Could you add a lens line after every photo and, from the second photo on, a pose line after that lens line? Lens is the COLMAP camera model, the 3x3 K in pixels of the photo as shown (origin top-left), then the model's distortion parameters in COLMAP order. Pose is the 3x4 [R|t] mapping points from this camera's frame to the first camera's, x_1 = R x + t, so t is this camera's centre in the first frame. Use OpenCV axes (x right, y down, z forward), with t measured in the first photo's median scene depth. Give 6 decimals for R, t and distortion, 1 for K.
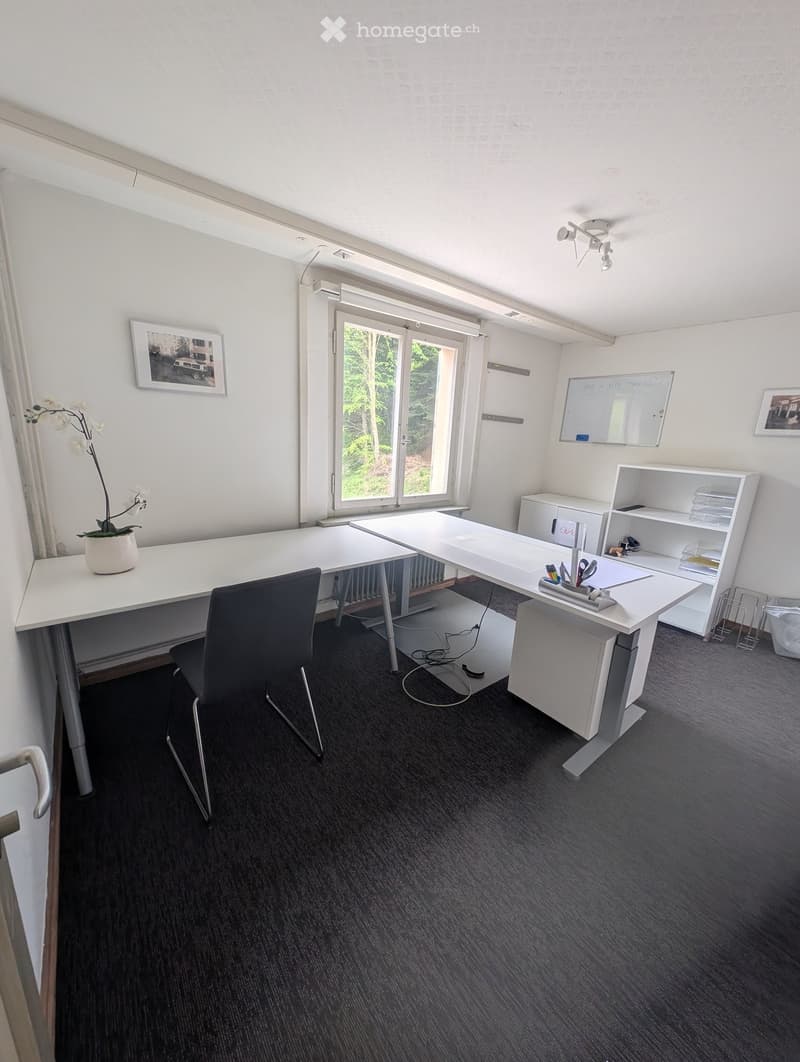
lens RADIAL K [[397.7, 0, 400.3], [0, 397.7, 531.2], [0, 0, 1]] dist [-0.000262, -0.000147]
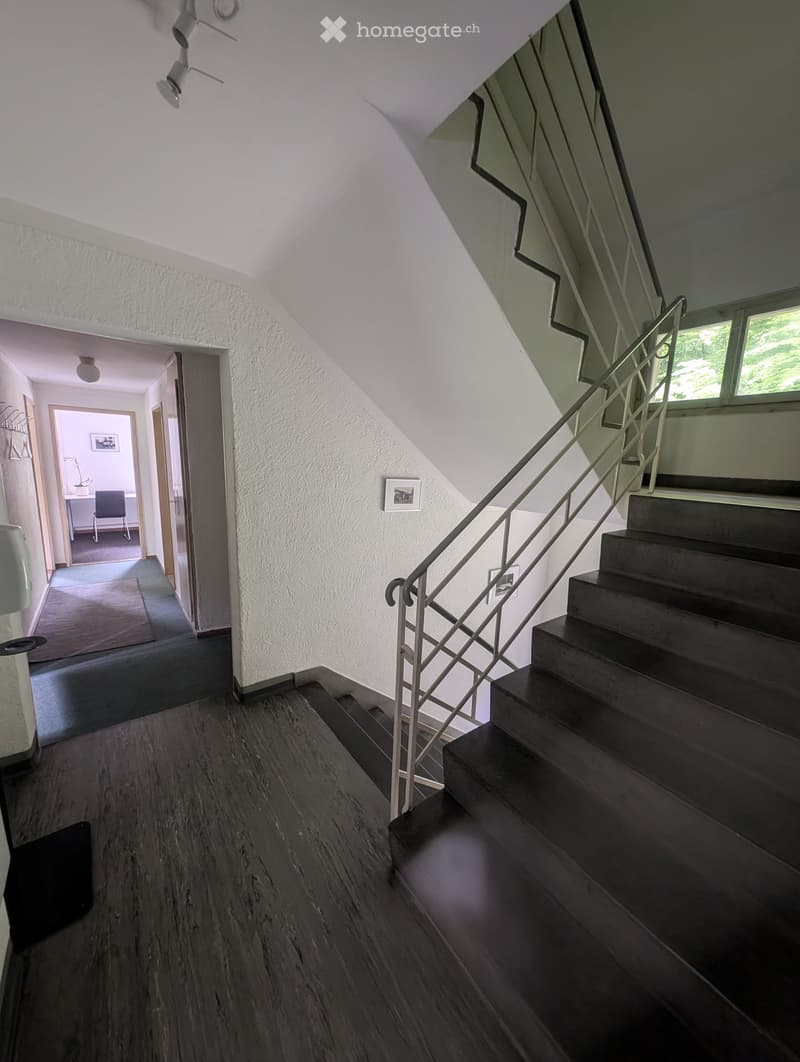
lens RADIAL K [[397.7, 0, 401.8], [0, 397.7, 531.4], [0, 0, 1]] dist [-0.000262, -0.000147]
pose [[0.999635, -0.006217, -0.026295, 2.243158], [0.004467, 0.997804, -0.066088, 0.627133], [0.026648, 0.065947, 0.997467, -2.489148]]
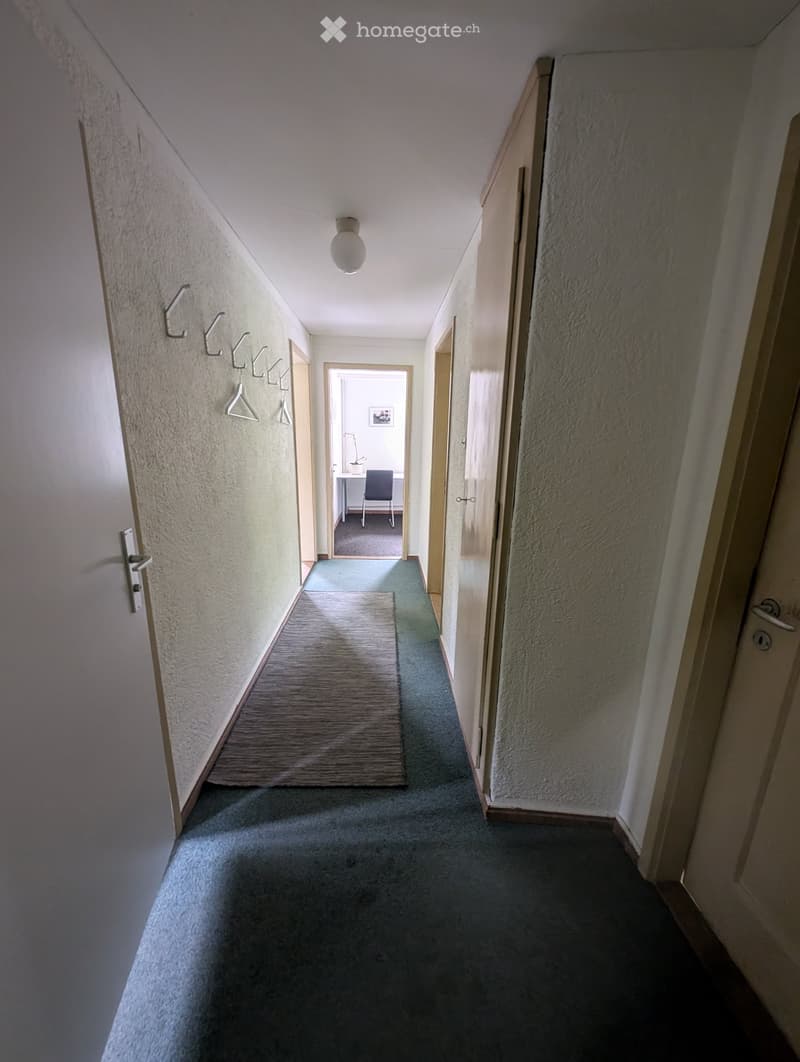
lens RADIAL K [[397.7, 0, 399.1], [0, 397.7, 529.1], [0, 0, 1]] dist [-0.000262, -0.000147]
pose [[0.808997, 0.107087, -0.577976, 1.589133], [-0.124910, 0.992127, 0.008984, 0.448919], [0.574387, 0.064927, 0.816005, -1.563334]]
